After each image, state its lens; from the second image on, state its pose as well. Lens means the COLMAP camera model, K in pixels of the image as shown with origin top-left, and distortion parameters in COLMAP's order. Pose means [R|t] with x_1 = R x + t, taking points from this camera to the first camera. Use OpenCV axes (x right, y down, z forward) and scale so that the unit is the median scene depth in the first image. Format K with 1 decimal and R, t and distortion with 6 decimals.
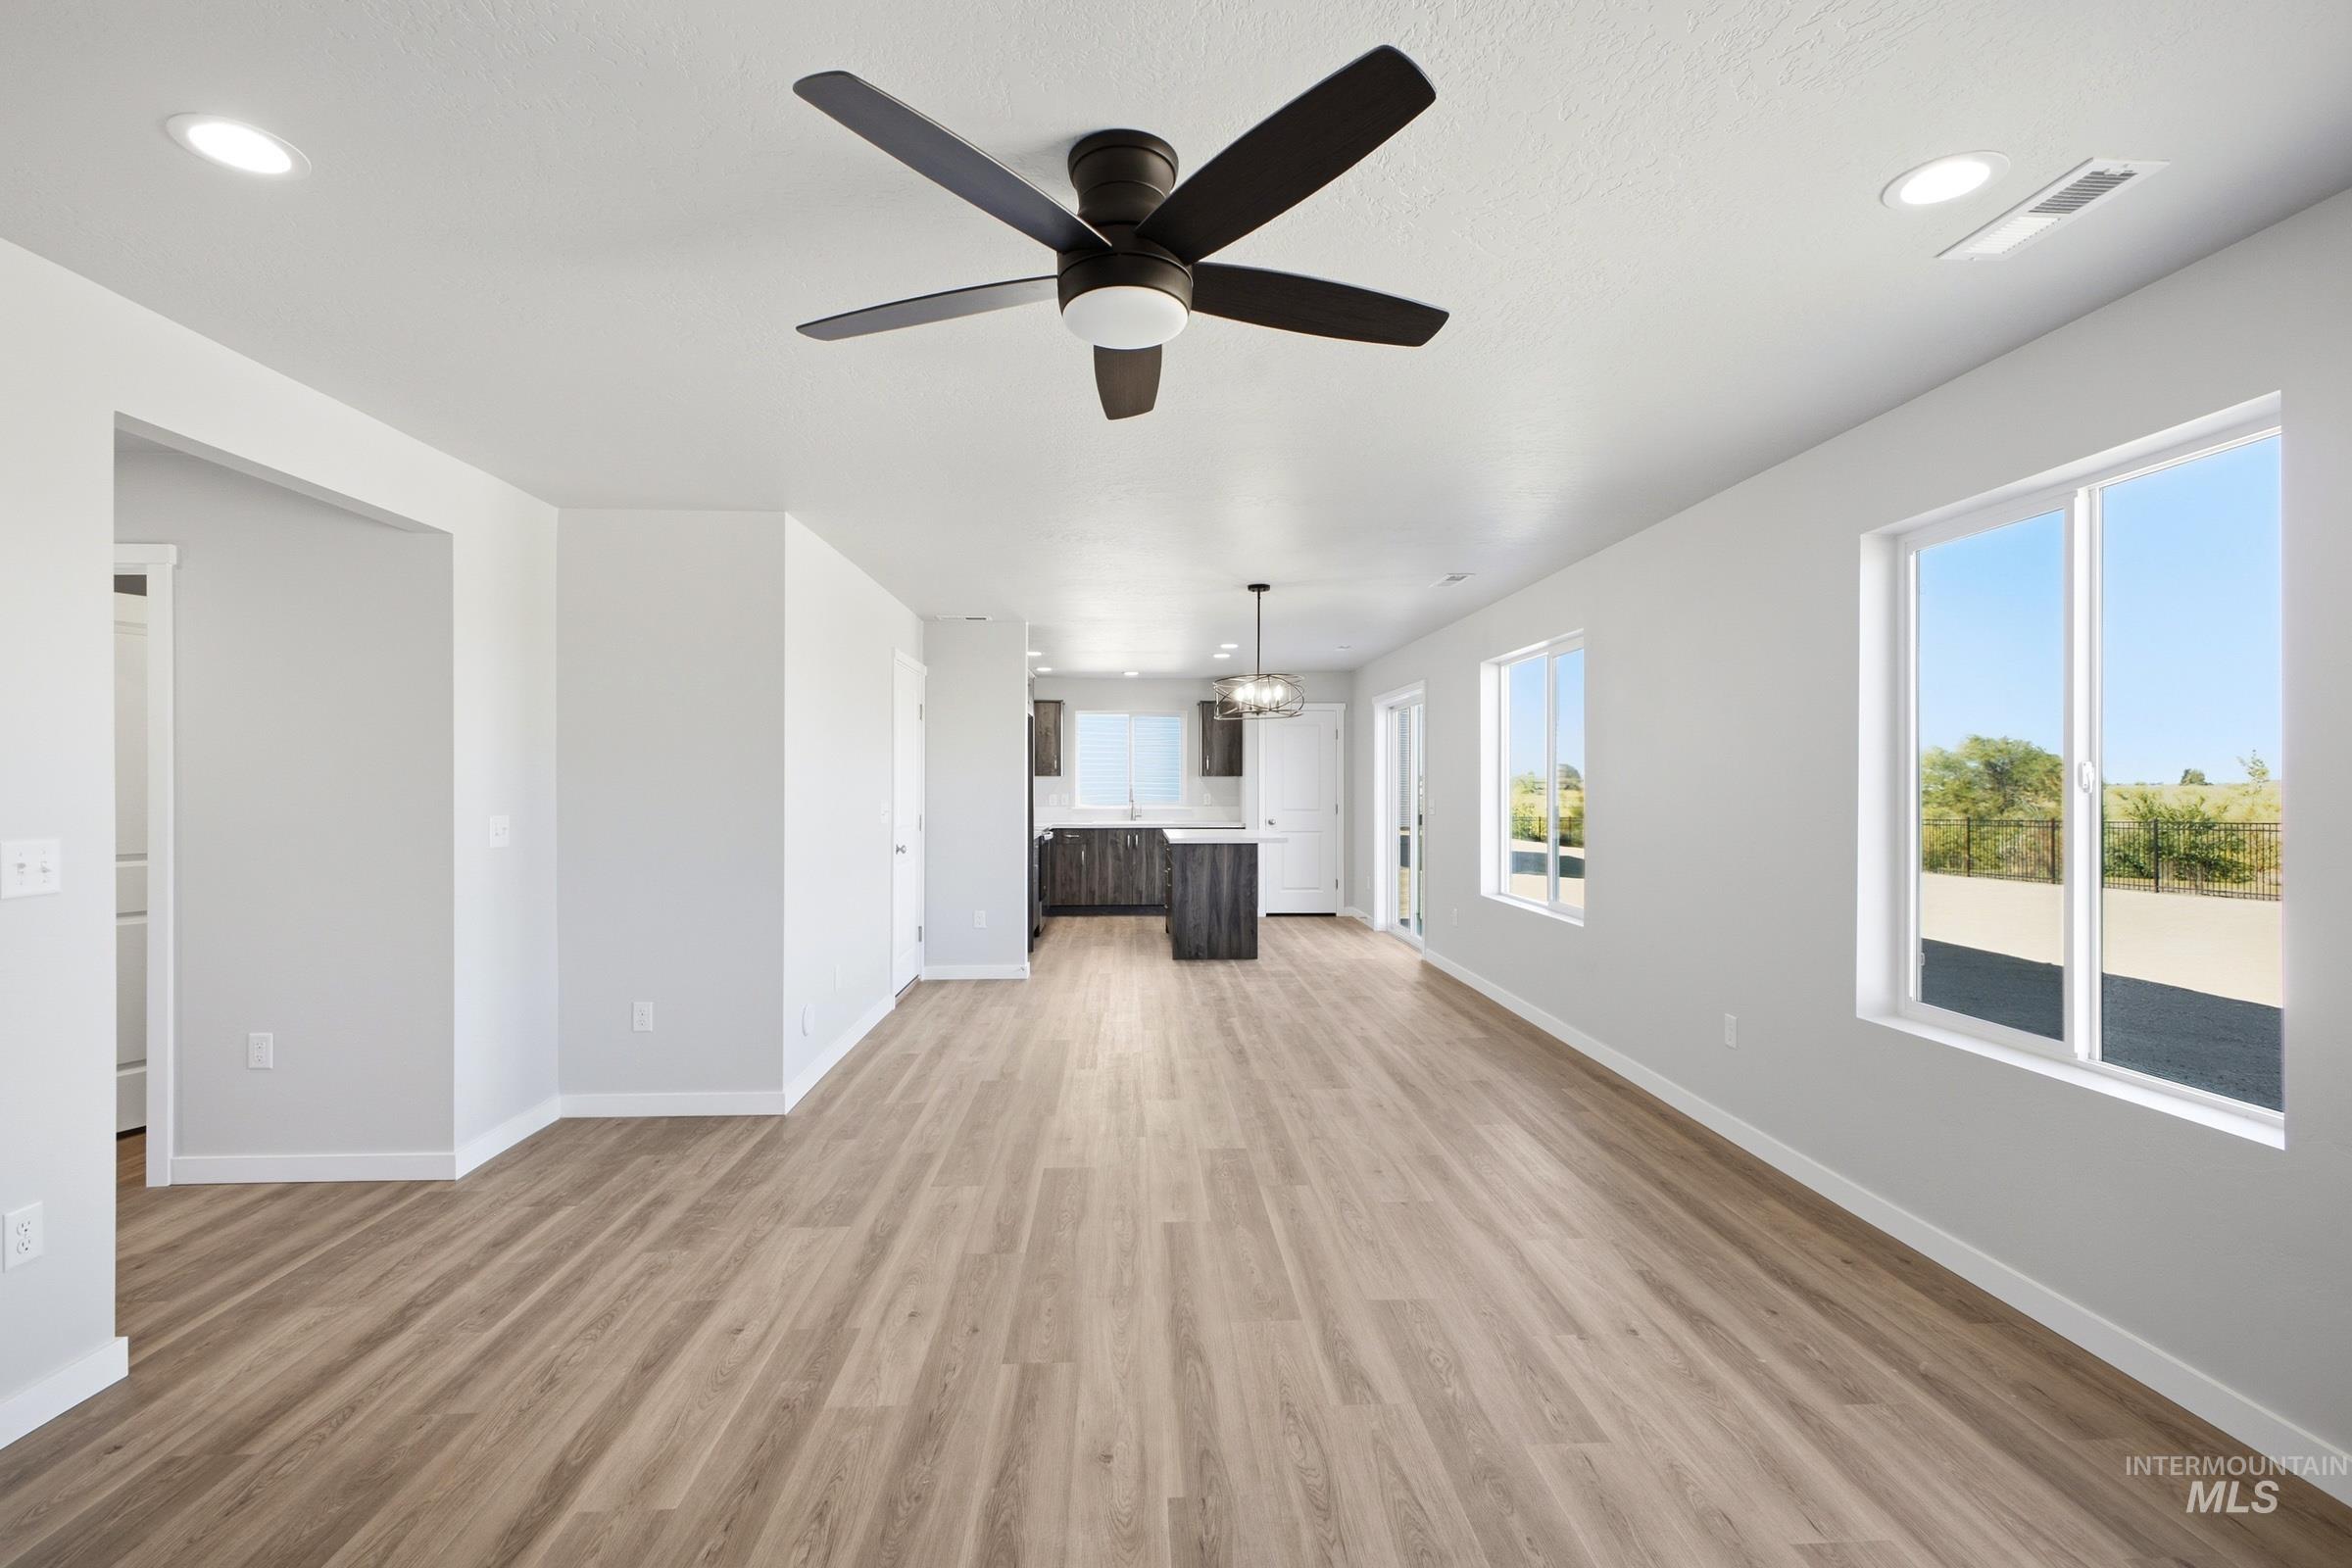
lens RADIAL K [[1043.5, 0, 1186.2], [0, 1043.5, 781.4], [0, 0, 1]] dist [0.015495, -0.006700]
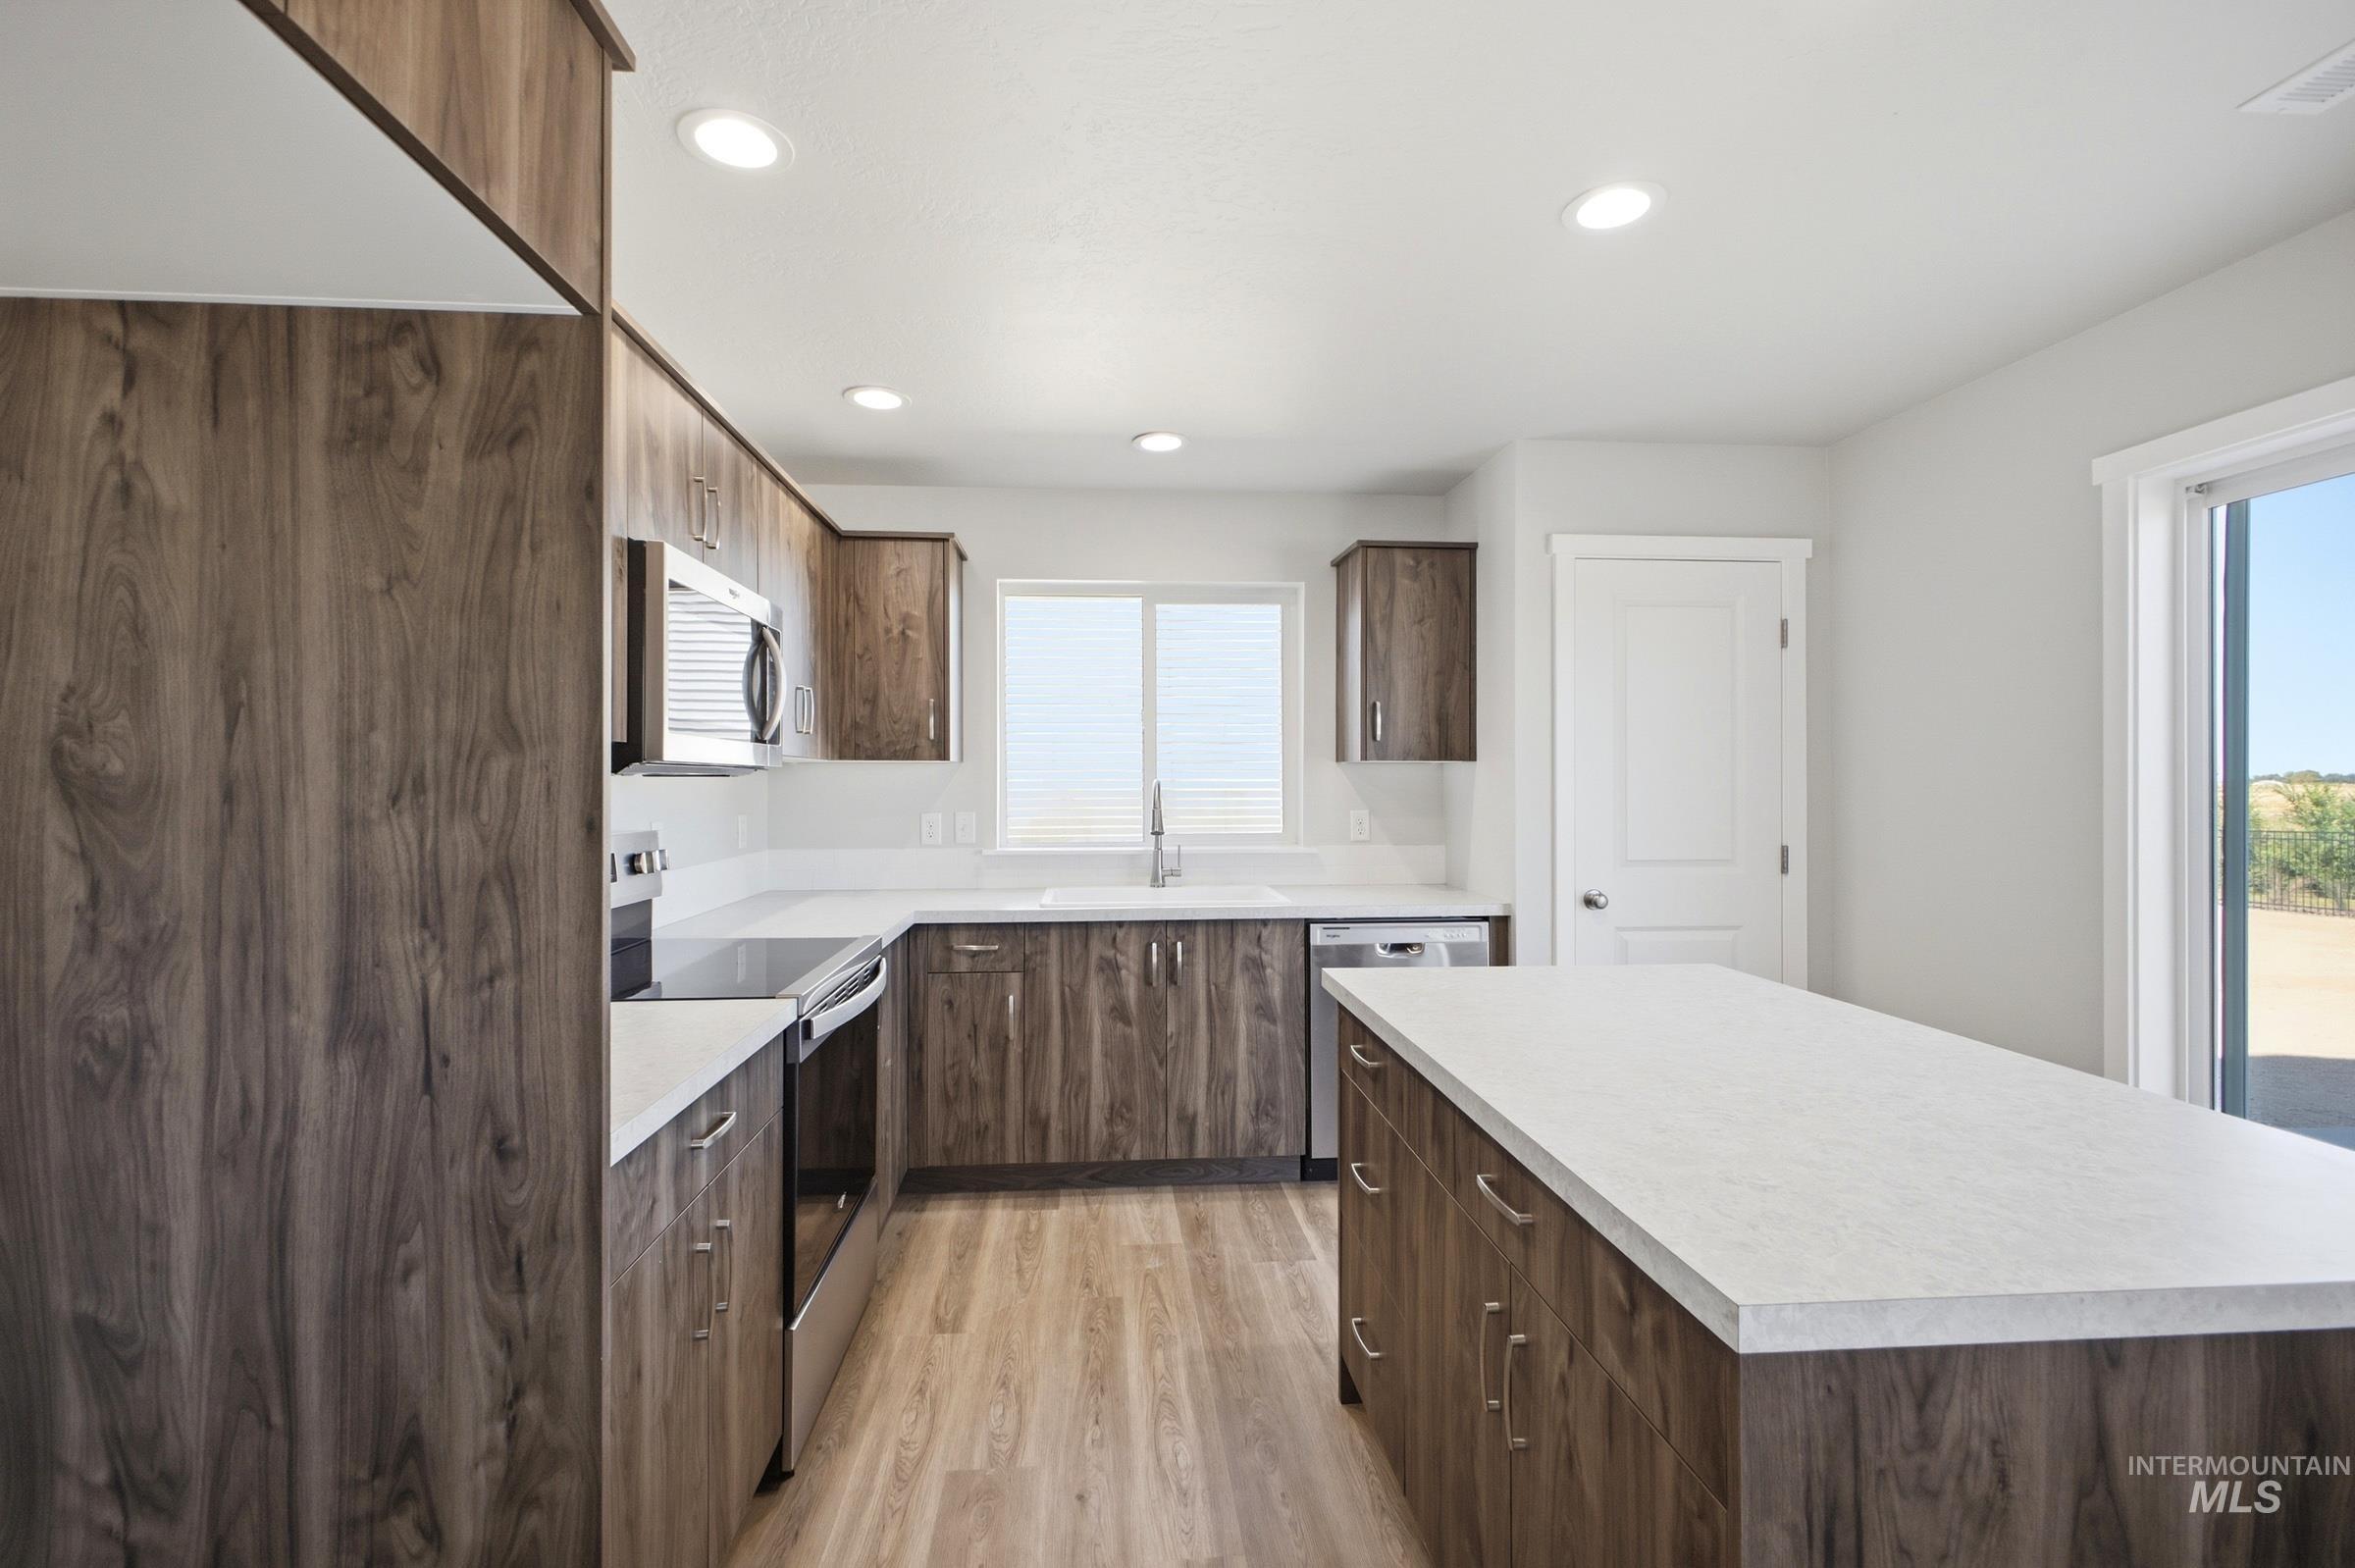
lens RADIAL K [[1044.8, 0, 1187.7], [0, 1044.8, 781.4], [0, 0, 1]] dist [0.015495, -0.006700]
pose [[0.999026, -0.000125, 0.044133, -0.058848], [0.000279, 0.999994, -0.003469, 0.002871], [-0.044132, 0.003478, 0.999020, 0.674097]]
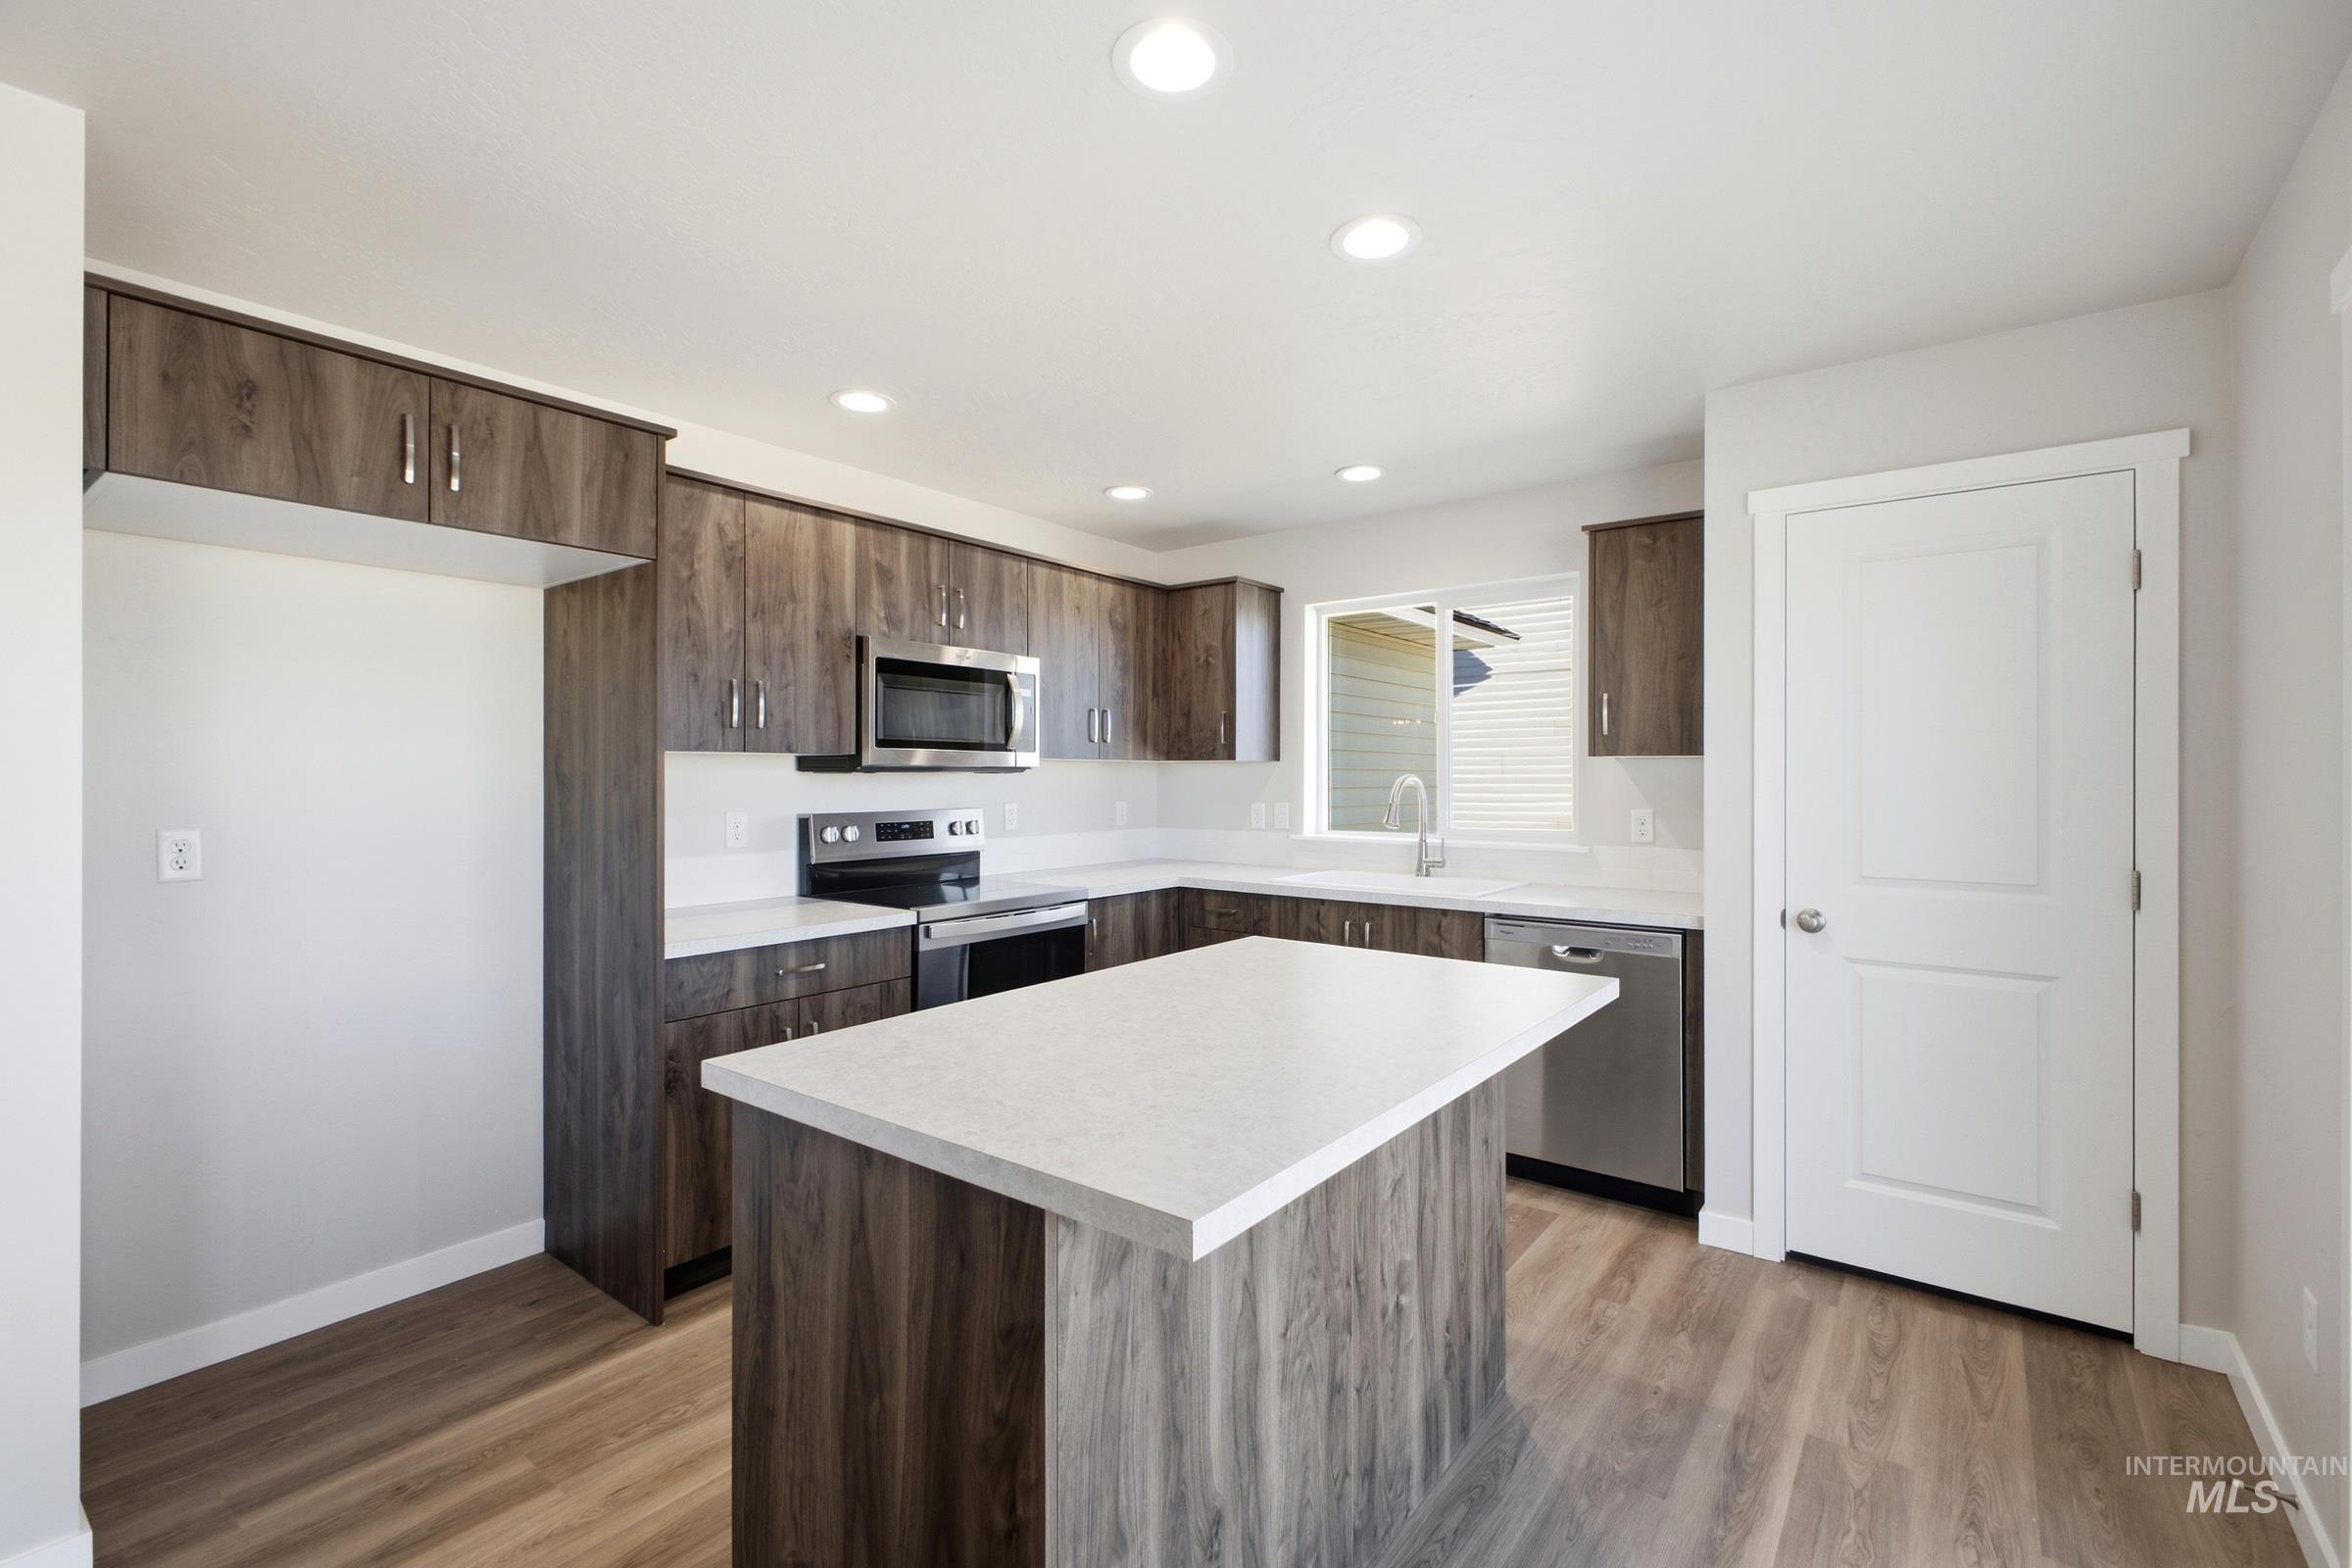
lens RADIAL K [[1043.5, 0, 1186.2], [0, 1043.5, 781.4], [0, 0, 1]] dist [0.015495, -0.006700]
pose [[0.768461, 0.005134, -0.639876, 0.131552], [-0.004375, 0.999987, 0.002769, 0.002249], [0.639882, 0.000672, 0.768473, 0.682120]]
